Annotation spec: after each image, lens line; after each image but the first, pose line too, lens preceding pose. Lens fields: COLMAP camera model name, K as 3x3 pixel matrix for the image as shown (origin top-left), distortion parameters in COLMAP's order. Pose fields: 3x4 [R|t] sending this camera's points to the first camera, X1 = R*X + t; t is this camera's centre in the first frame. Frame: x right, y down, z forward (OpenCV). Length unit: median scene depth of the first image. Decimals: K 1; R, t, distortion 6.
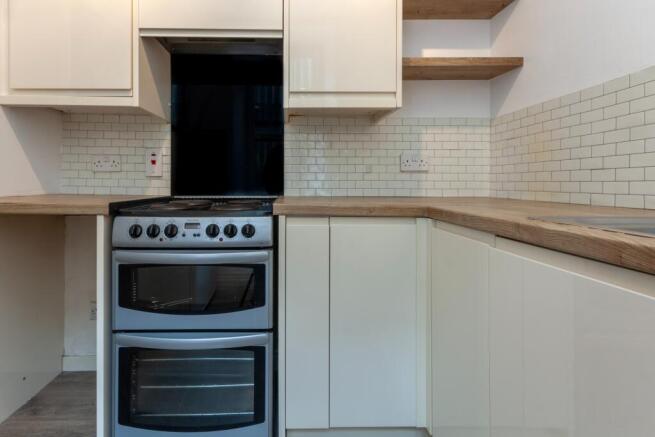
lens RADIAL K [[310.0, 0, 327.6], [0, 310.0, 199.9], [0, 0, 1]] dist [0.000771, 0.000231]
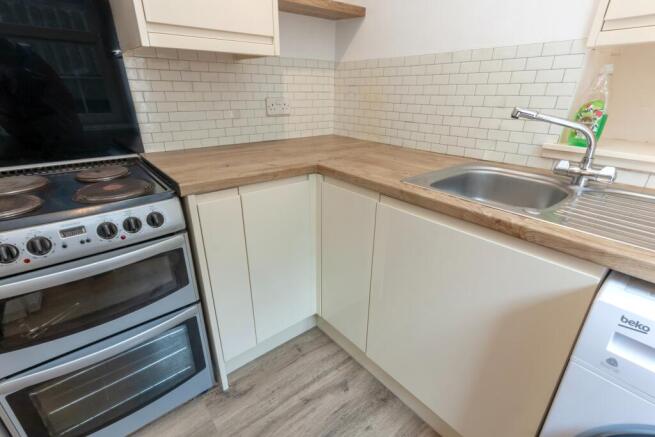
lens RADIAL K [[301.2, 0, 327.5], [0, 301.2, 218.5], [0, 0, 1]] dist [0.002901, 0.000596]
pose [[0.783165, -0.233987, 0.576110, -0.303981], [-0.013991, 0.919633, 0.392529, -0.203902], [-0.621656, -0.315475, 0.716951, 0.074115]]
